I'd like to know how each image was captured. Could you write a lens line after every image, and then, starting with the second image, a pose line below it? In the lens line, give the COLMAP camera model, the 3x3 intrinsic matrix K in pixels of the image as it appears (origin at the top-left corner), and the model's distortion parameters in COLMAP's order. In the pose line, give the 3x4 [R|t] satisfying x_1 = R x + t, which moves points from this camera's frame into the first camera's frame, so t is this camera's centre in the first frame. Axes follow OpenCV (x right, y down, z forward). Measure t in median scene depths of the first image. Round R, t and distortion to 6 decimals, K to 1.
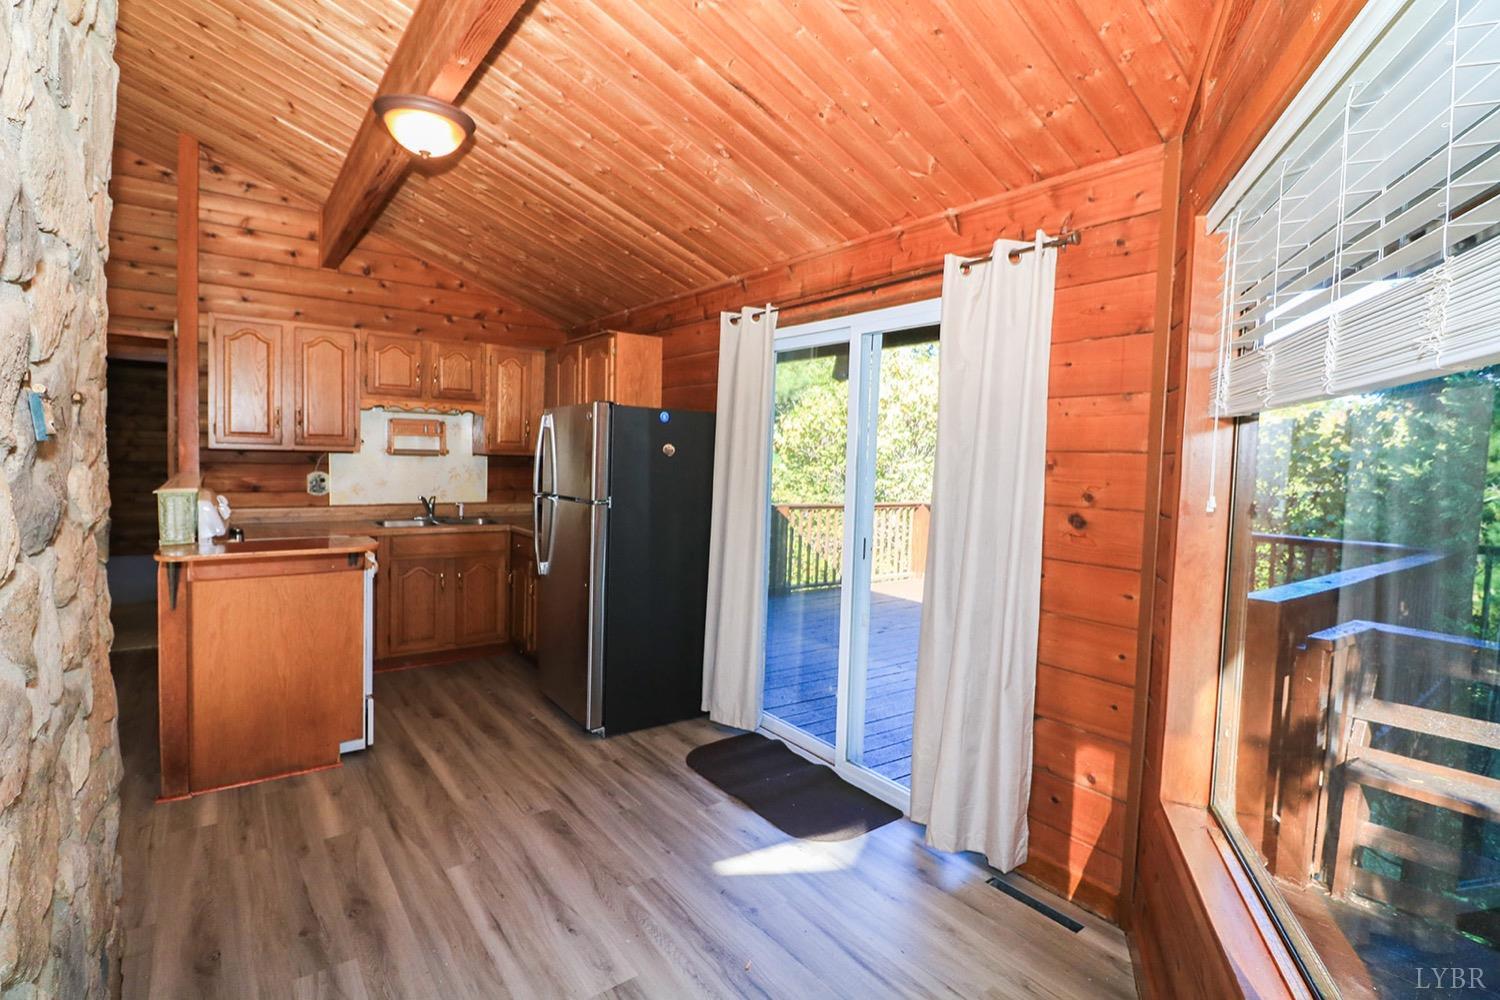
lens RADIAL K [[700.4, 0, 749.2], [0, 700.4, 483.2], [0, 0, 1]] dist [0.001745, -0.010368]
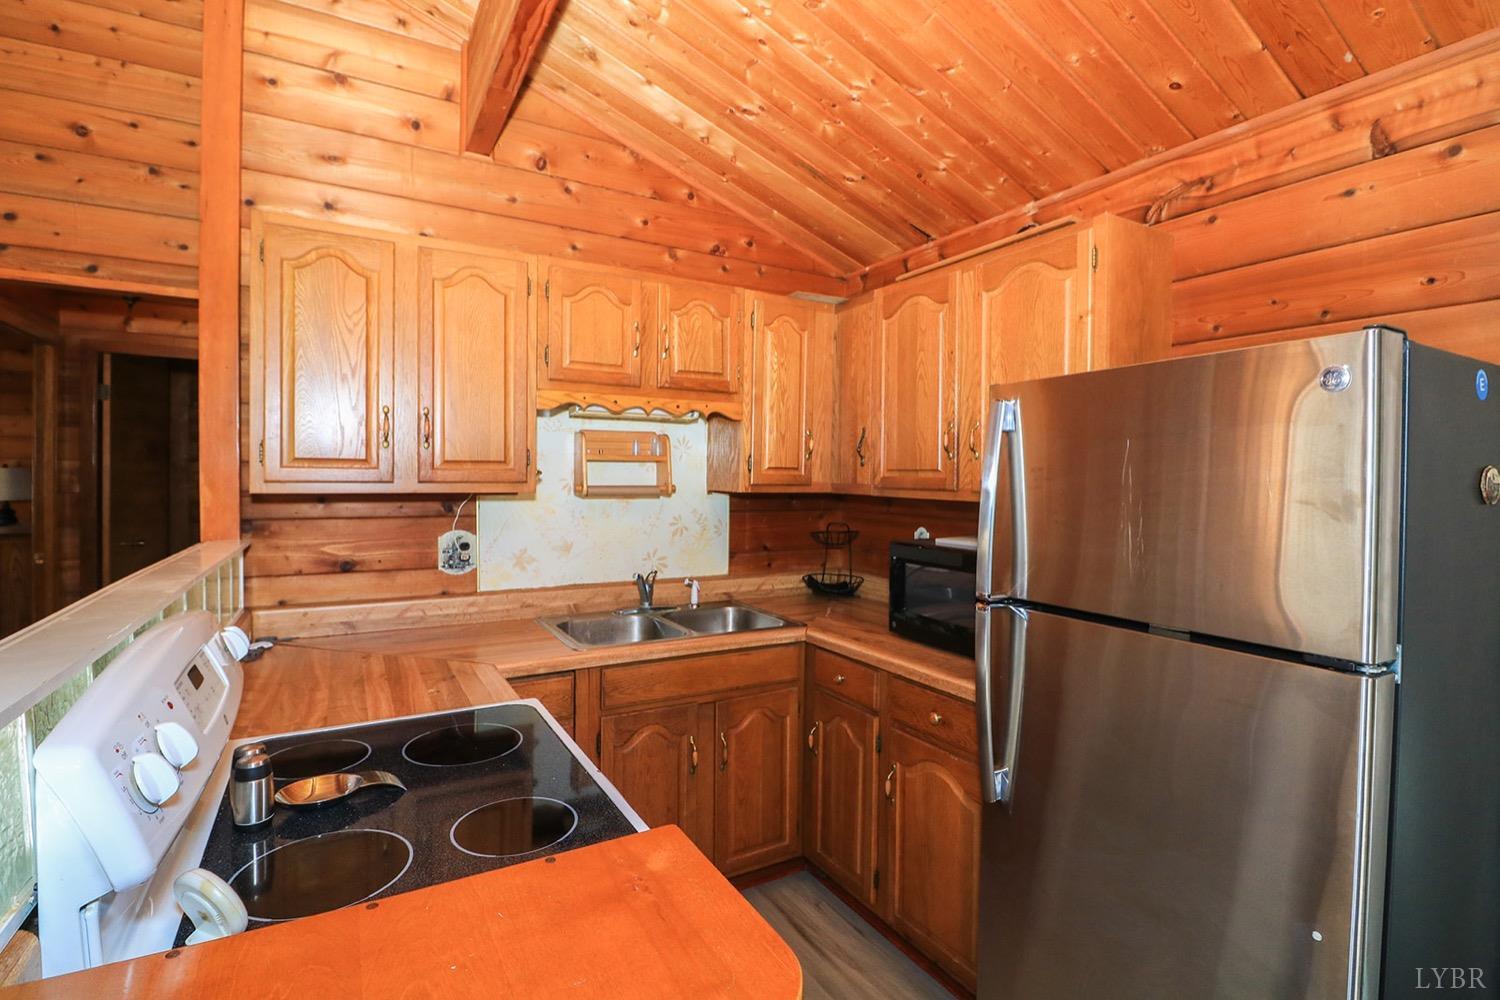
lens RADIAL K [[700.4, 0, 749.2], [0, 700.4, 483.2], [0, 0, 1]] dist [0.001745, -0.010368]
pose [[0.991736, -0.015015, -0.127417, -0.324287], [0.010888, 0.999395, -0.033020, -0.032420], [0.127835, 0.031360, 0.991299, 0.493857]]
